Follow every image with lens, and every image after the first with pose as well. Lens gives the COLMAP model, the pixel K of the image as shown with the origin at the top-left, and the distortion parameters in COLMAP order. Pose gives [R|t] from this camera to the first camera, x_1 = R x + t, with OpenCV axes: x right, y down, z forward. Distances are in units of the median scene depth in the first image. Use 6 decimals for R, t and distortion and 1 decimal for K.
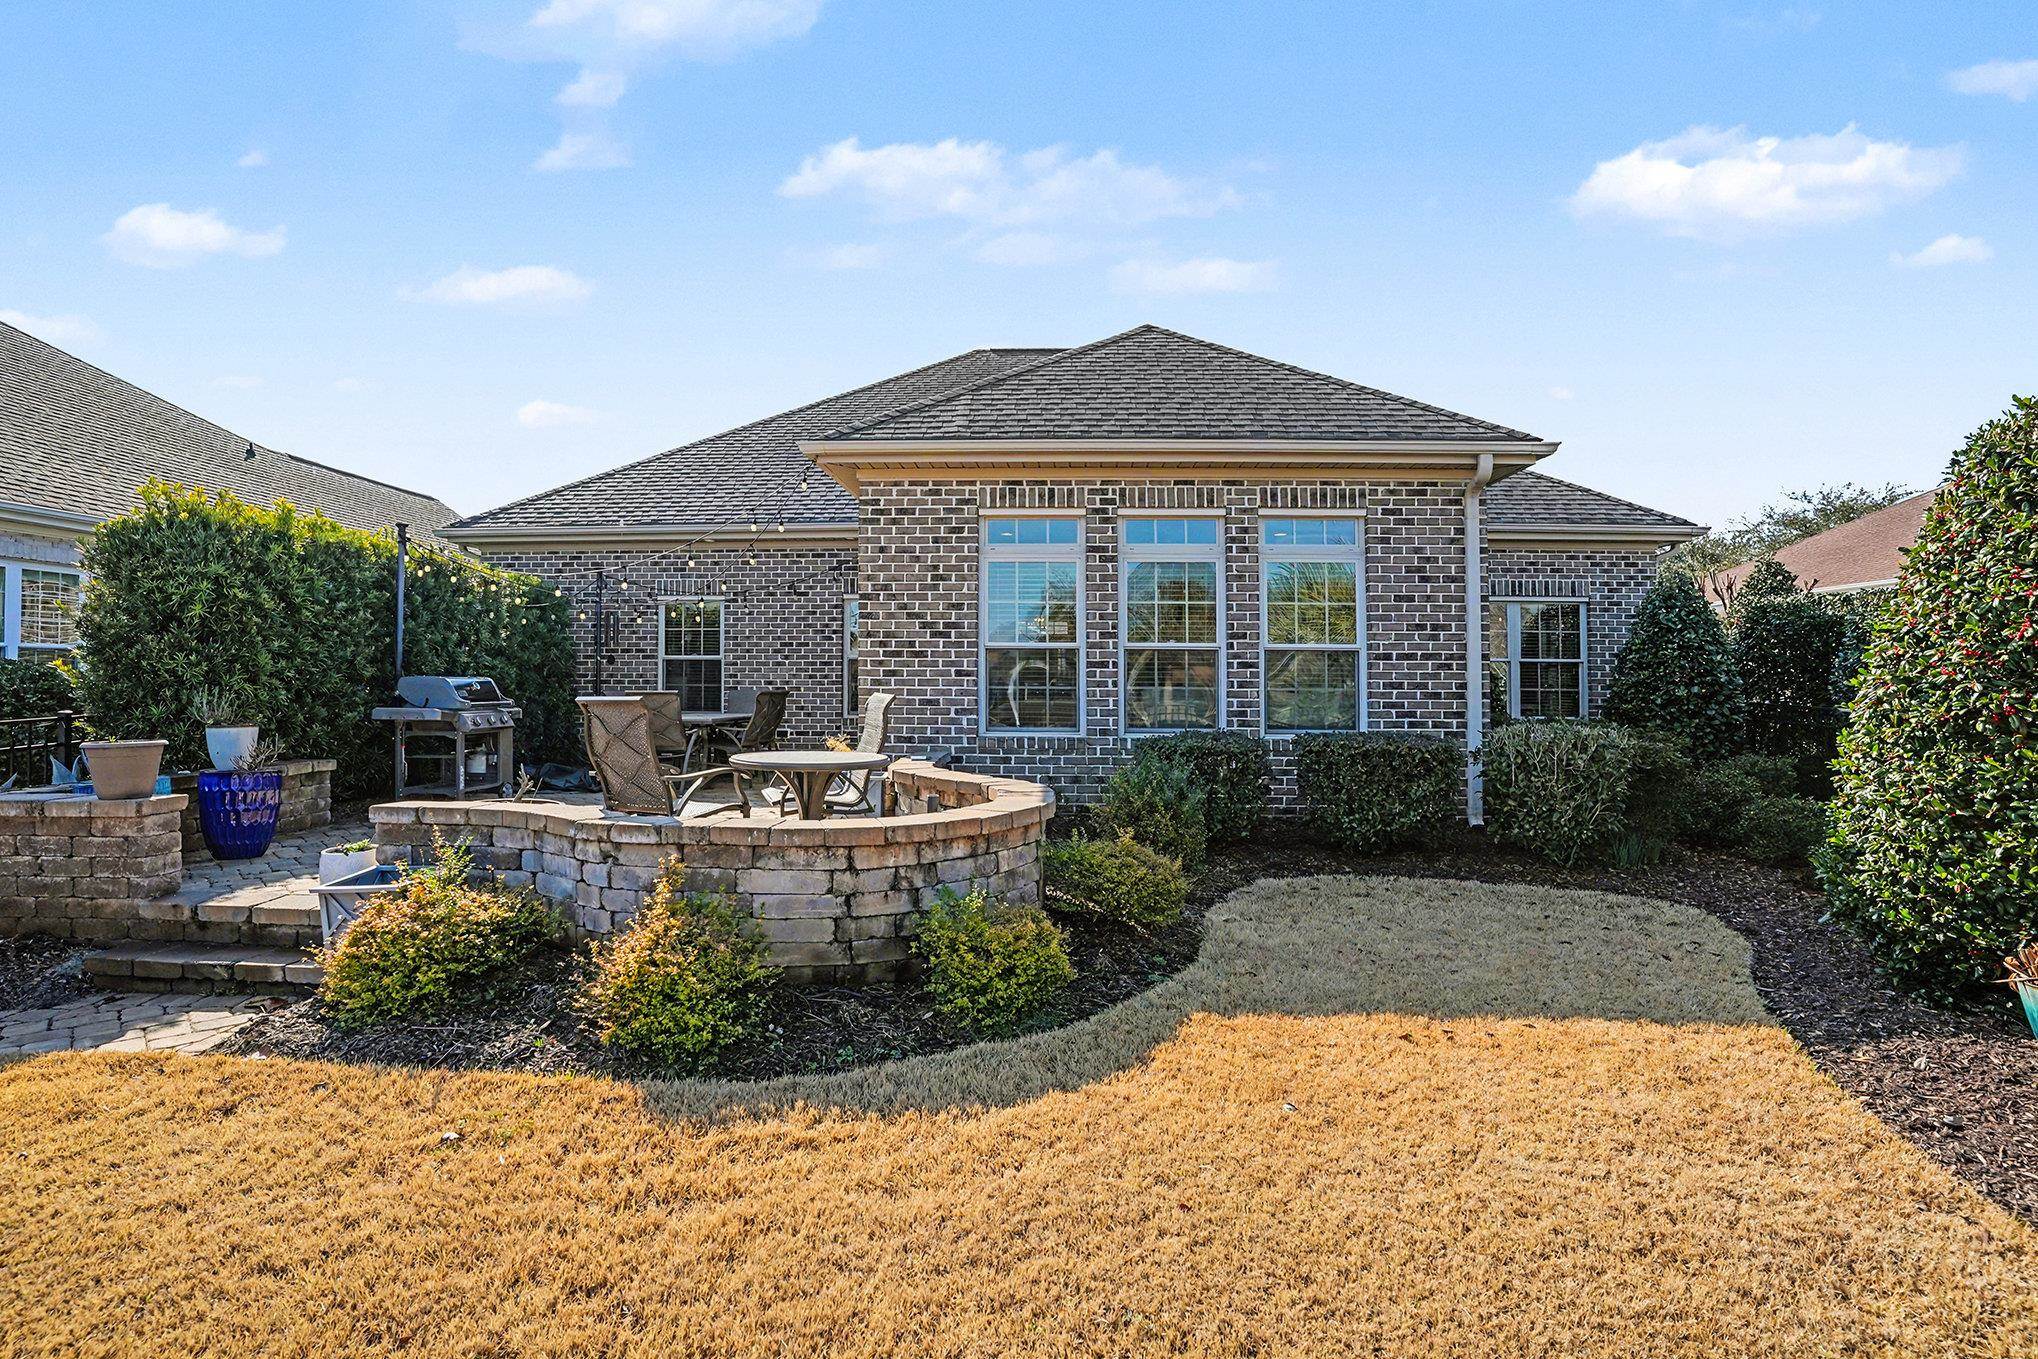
lens RADIAL K [[985.6, 0, 1021.2], [0, 985.6, 683.7], [0, 0, 1]] dist [-0.037529, 0.000778]
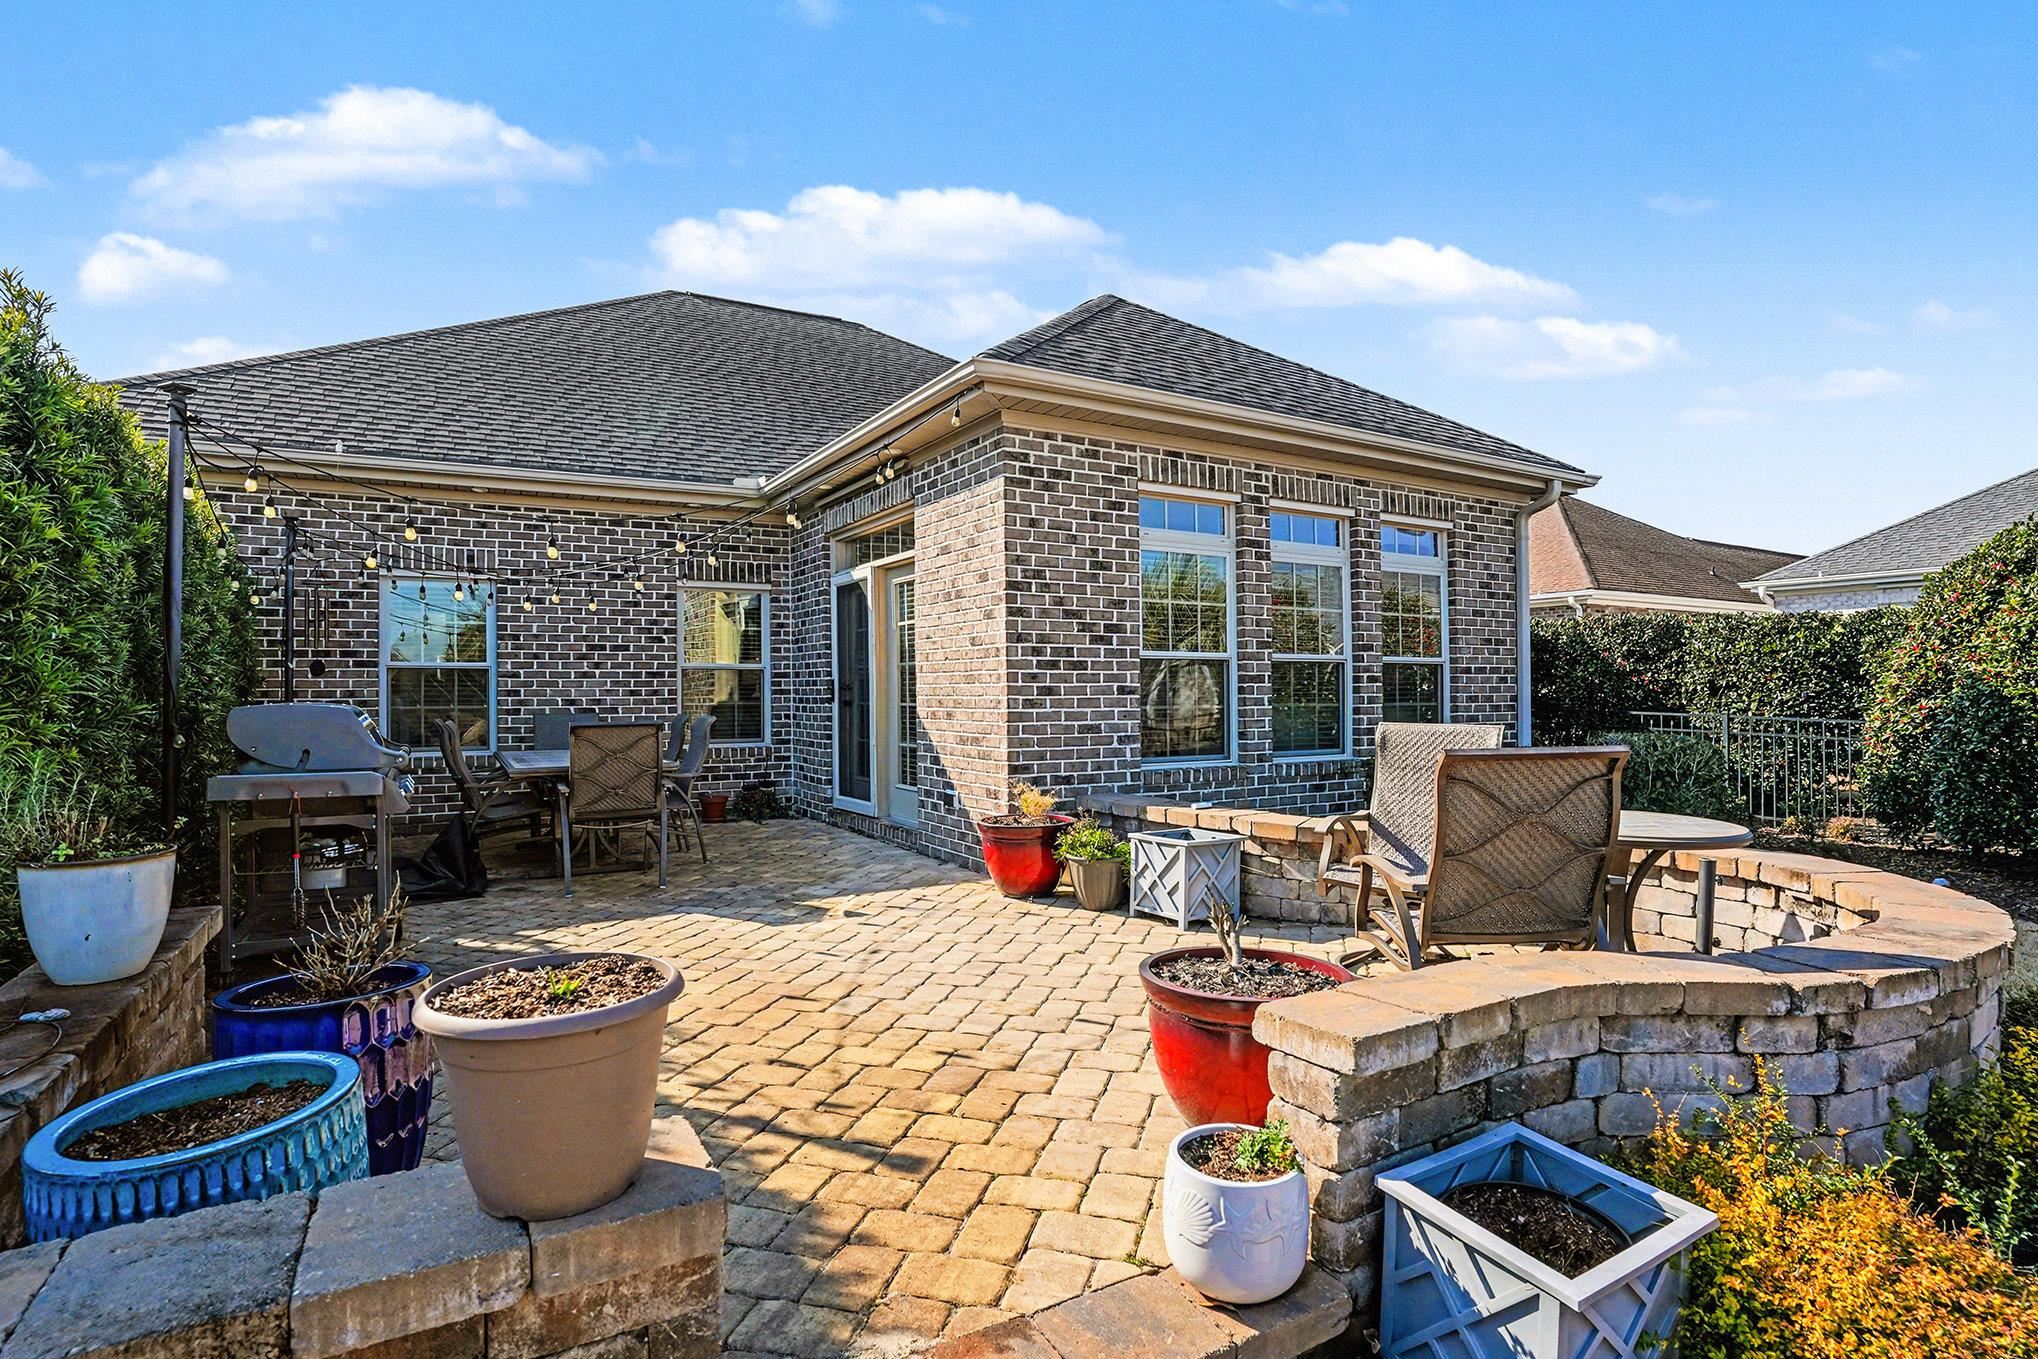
lens RADIAL K [[985.6, 0, 1018.6], [0, 985.6, 678.7], [0, 0, 1]] dist [-0.037529, 0.000778]
pose [[0.849825, -0.001622, 0.527063, -0.540990], [0.008135, 0.999917, -0.010040, -0.012594], [-0.527002, 0.012820, 0.849767, 0.383206]]
